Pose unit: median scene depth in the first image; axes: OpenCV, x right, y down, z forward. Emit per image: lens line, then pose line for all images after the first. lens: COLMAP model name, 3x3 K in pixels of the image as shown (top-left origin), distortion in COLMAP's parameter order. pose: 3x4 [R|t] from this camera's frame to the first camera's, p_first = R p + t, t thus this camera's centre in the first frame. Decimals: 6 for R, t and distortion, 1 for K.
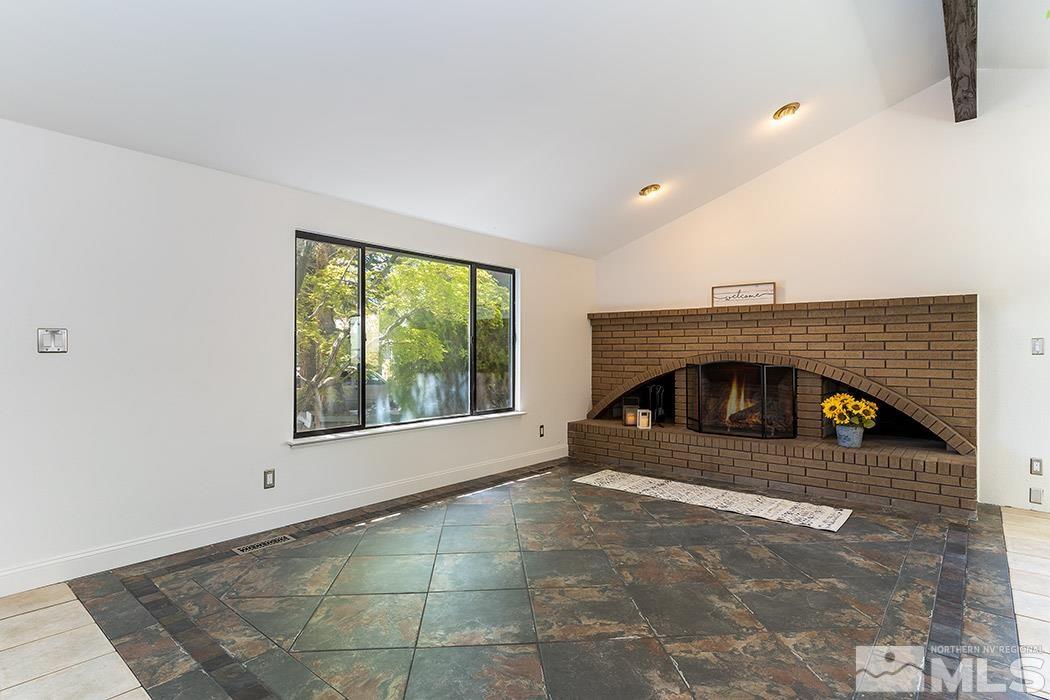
lens RADIAL K [[538.2, 0, 522.3], [0, 538.2, 356.3], [0, 0, 1]] dist [-0.006311, 0.000759]
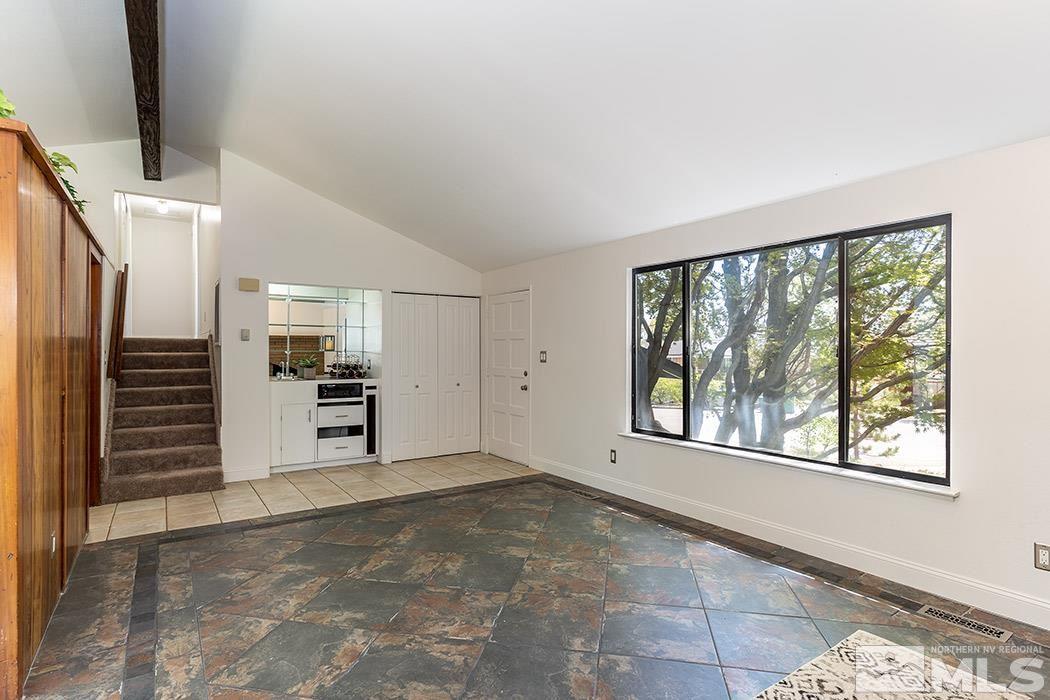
lens RADIAL K [[538.2, 0, 525.5], [0, 538.2, 346.7], [0, 0, 1]] dist [-0.006311, 0.000759]
pose [[-0.266596, -0.011860, -0.963735, 0.806066], [-0.010507, 0.999901, -0.009398, -0.031460], [0.963751, 0.007621, -0.266694, 1.009783]]
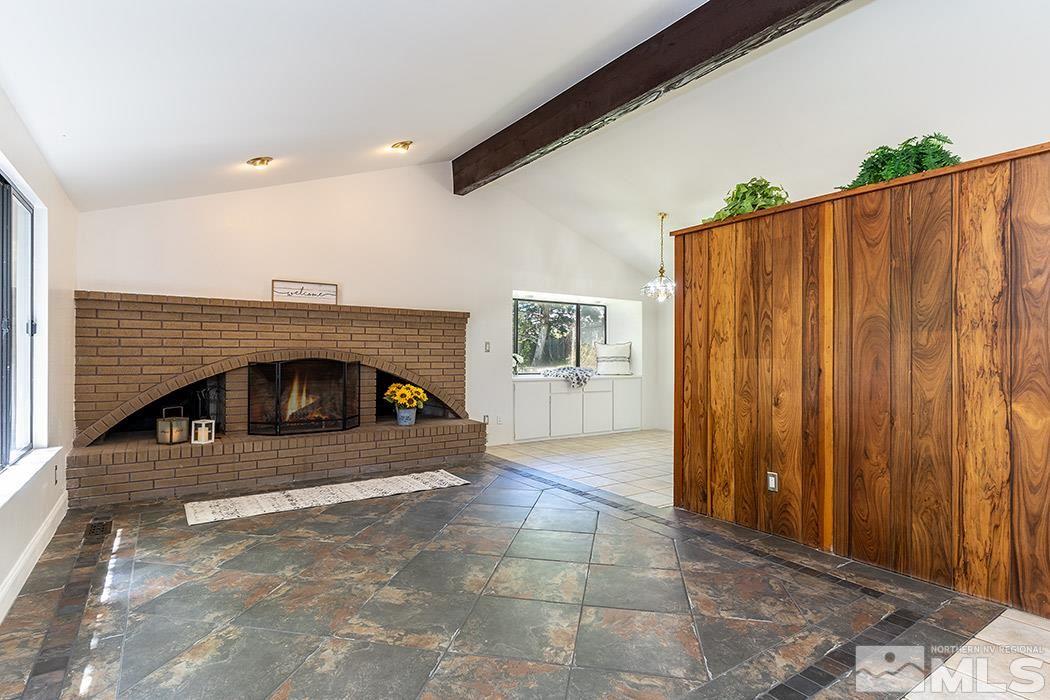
lens RADIAL K [[538.2, 0, 533.2], [0, 538.2, 355.0], [0, 0, 1]] dist [-0.006311, 0.000759]
pose [[0.251580, -0.006560, 0.967814, -0.601586], [0.002180, 0.999978, 0.006212, -0.003471], [-0.967834, 0.000547, 0.251589, 0.444597]]
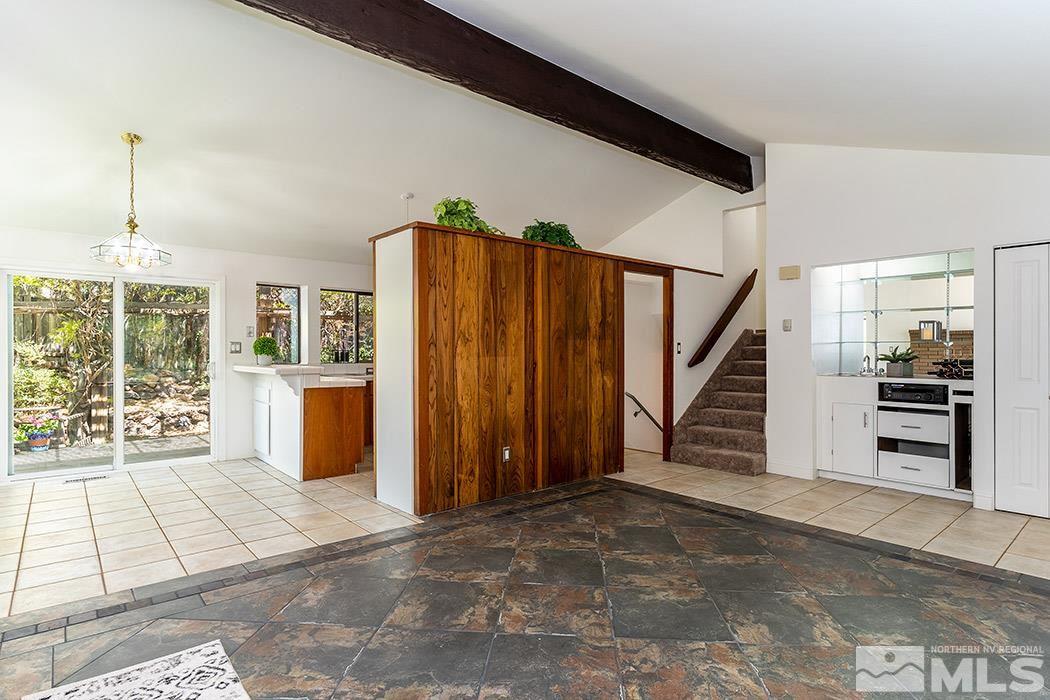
lens RADIAL K [[538.2, 0, 522.4], [0, 538.2, 352.6], [0, 0, 1]] dist [-0.006311, 0.000759]
pose [[-0.987204, -0.006280, 0.159339, 0.127495], [-0.004911, 0.999948, 0.008986, -0.009181], [-0.159387, 0.008089, -0.987183, 1.360083]]
